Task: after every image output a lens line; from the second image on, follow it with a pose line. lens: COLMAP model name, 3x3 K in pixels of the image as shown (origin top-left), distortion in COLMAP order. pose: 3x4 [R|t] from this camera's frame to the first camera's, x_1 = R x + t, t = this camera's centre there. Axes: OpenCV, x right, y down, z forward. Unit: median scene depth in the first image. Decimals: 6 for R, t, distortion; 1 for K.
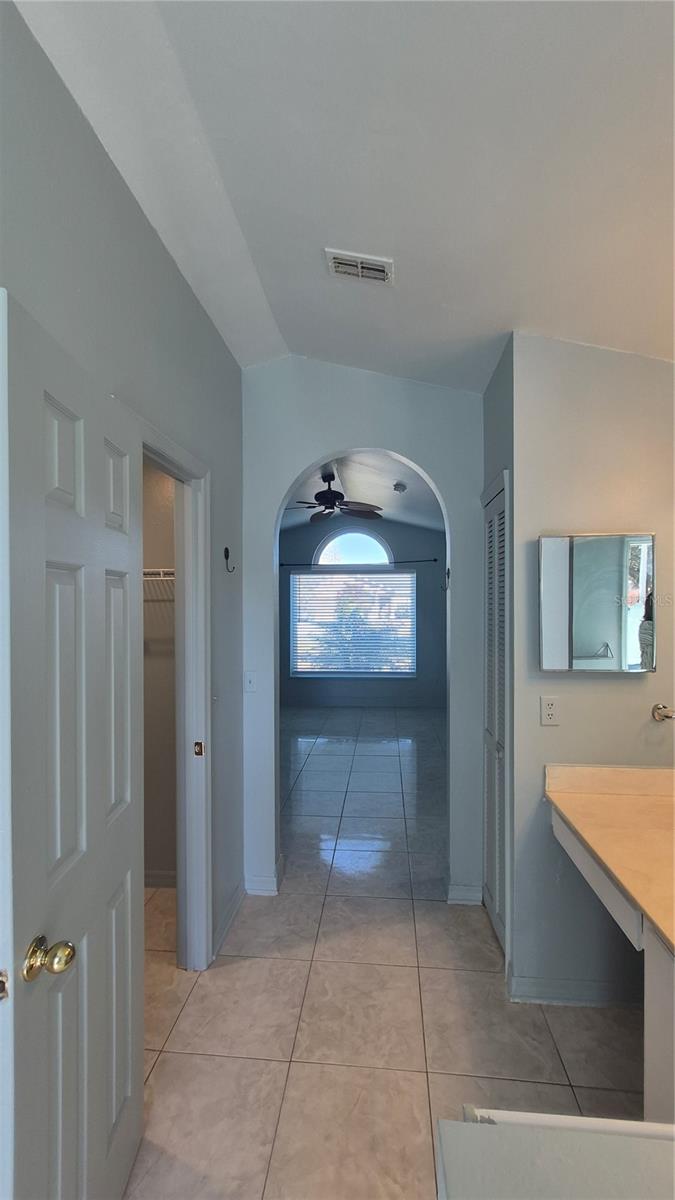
lens RADIAL K [[474.2, 0, 345.4], [0, 474.2, 605.3], [0, 0, 1]] dist [0.000025, 0.000374]
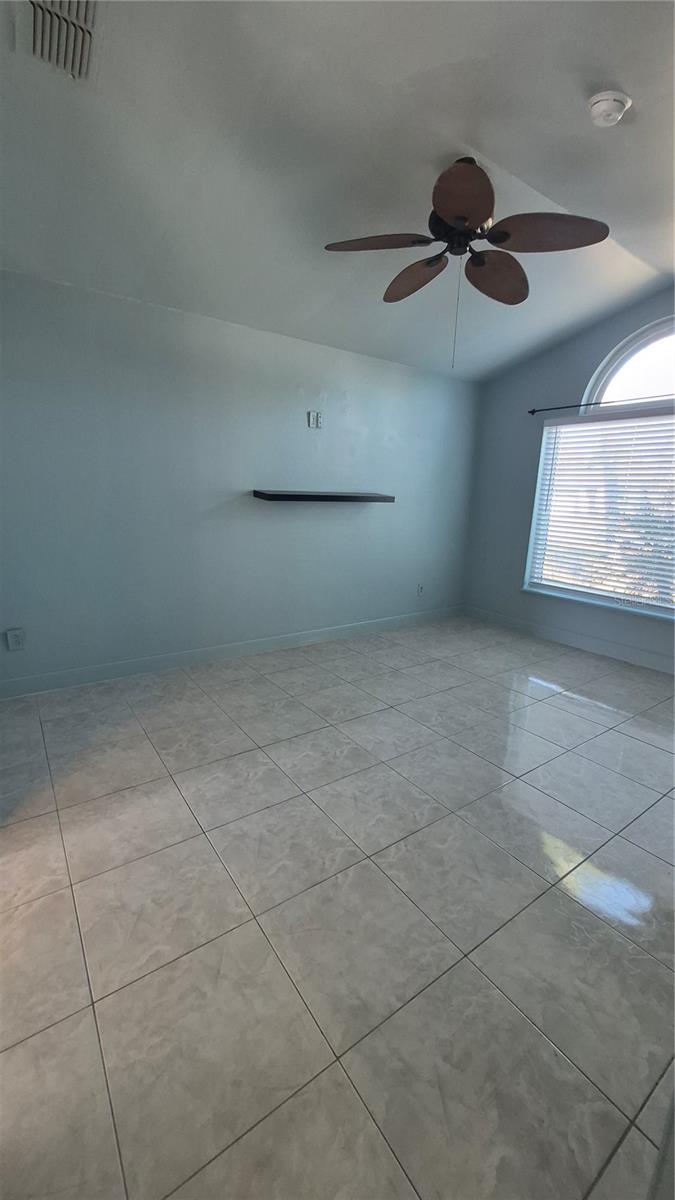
lens RADIAL K [[474.2, 0, 338.0], [0, 474.2, 598.9], [0, 0, 1]] dist [0.000025, 0.000374]
pose [[0.636555, 0.192423, -0.746841, 0.213466], [-0.037222, 0.974911, 0.219460, 0.027465], [0.770332, -0.111900, 0.627747, 0.375701]]
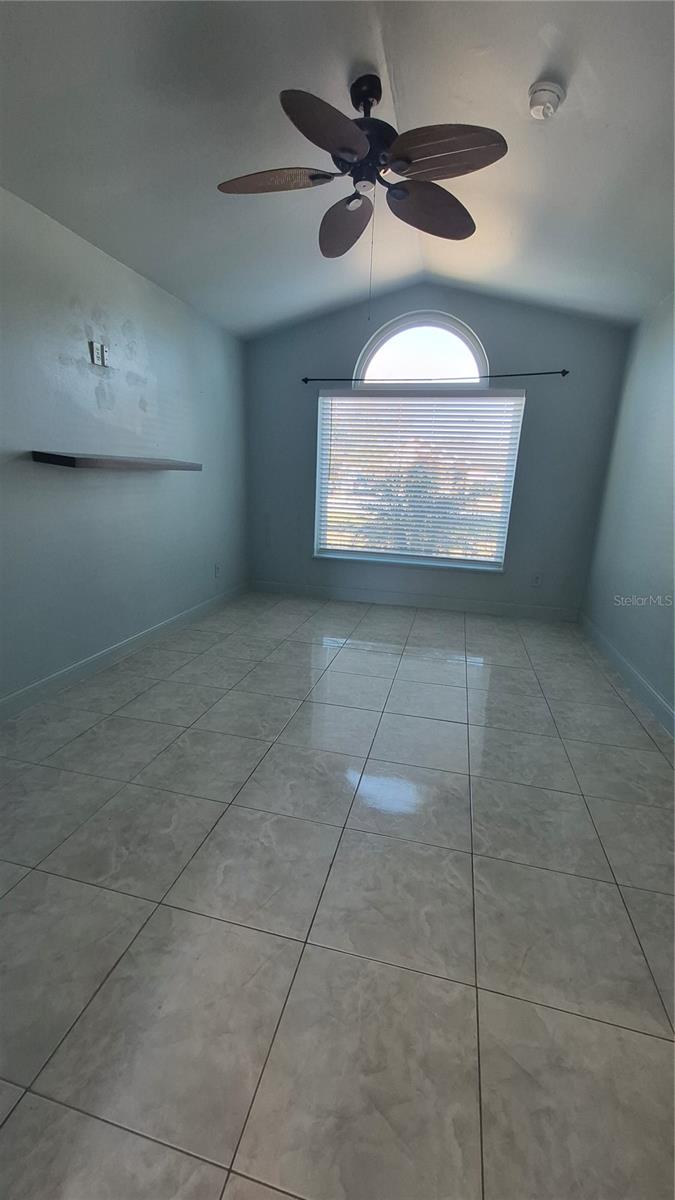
lens RADIAL K [[474.2, 0, 342.4], [0, 474.2, 600.9], [0, 0, 1]] dist [0.000025, 0.000374]
pose [[0.985903, 0.080975, -0.146422, 0.029805], [-0.041794, 0.966535, 0.253106, 0.036781], [0.162017, -0.243418, 0.956294, 0.327180]]
